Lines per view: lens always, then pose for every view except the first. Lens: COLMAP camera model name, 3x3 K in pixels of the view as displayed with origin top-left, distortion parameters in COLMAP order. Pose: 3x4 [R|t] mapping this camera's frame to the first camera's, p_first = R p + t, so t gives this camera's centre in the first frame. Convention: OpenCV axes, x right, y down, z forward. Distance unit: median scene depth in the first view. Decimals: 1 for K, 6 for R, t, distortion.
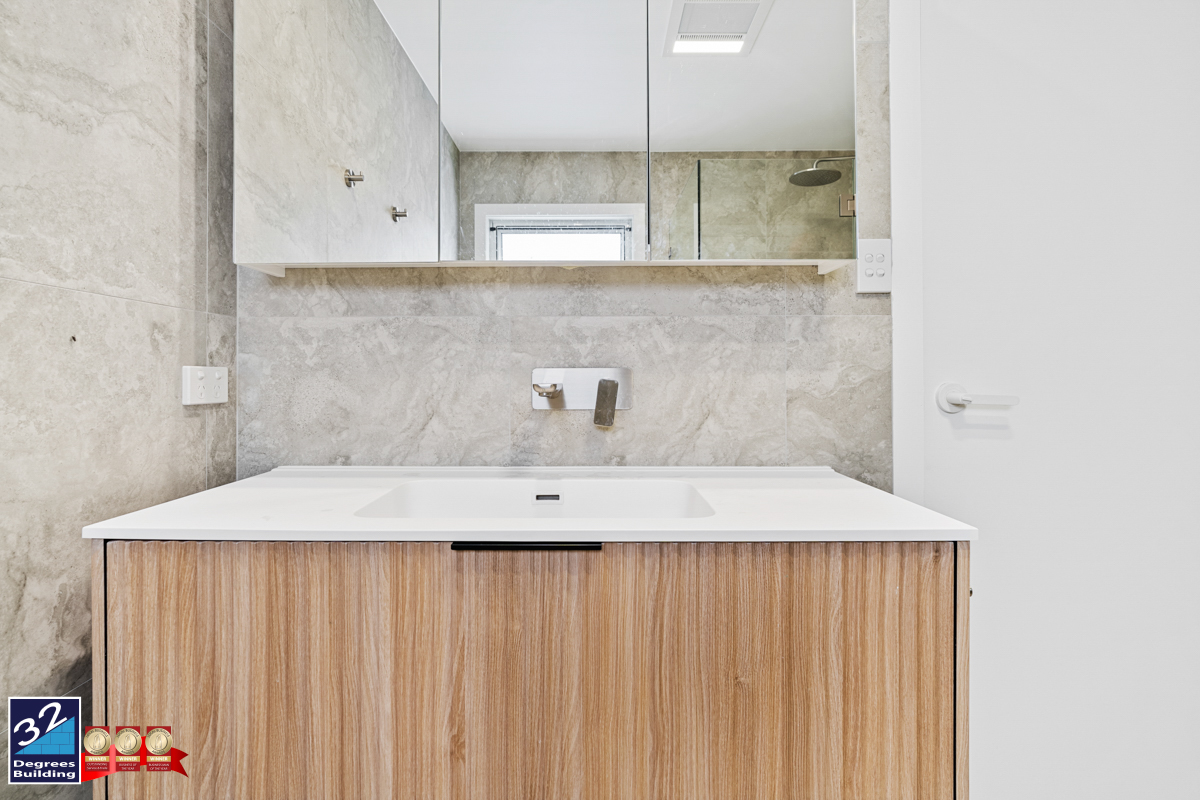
lens RADIAL K [[549.5, 0, 586.8], [0, 549.5, 438.3], [0, 0, 1]] dist [-0.011351, 0.003113]
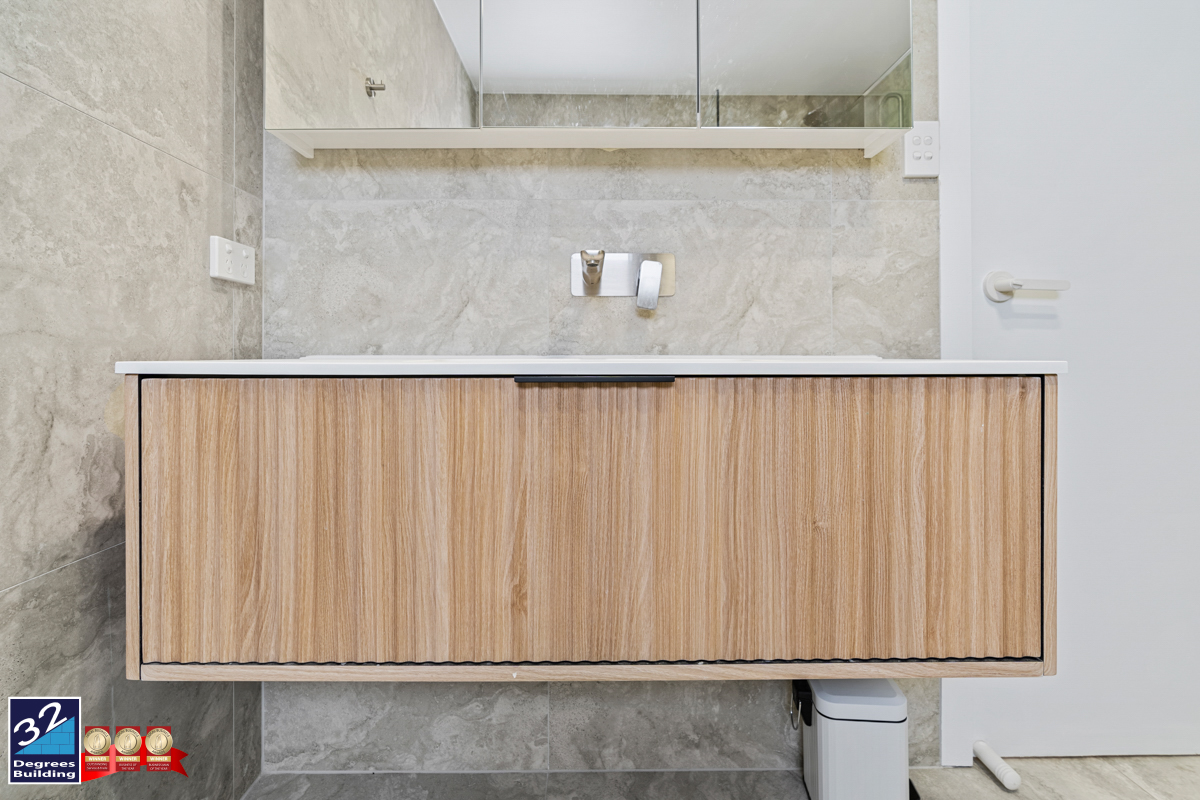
lens RADIAL K [[549.5, 0, 600.0], [0, 549.5, 397.9], [0, 0, 1]] dist [-0.011351, 0.003113]
pose [[0.999893, -0.002271, 0.014469, -0.104392], [0.002280, 0.999997, -0.000634, 0.209382], [-0.014467, 0.000667, 0.999895, 0.054486]]
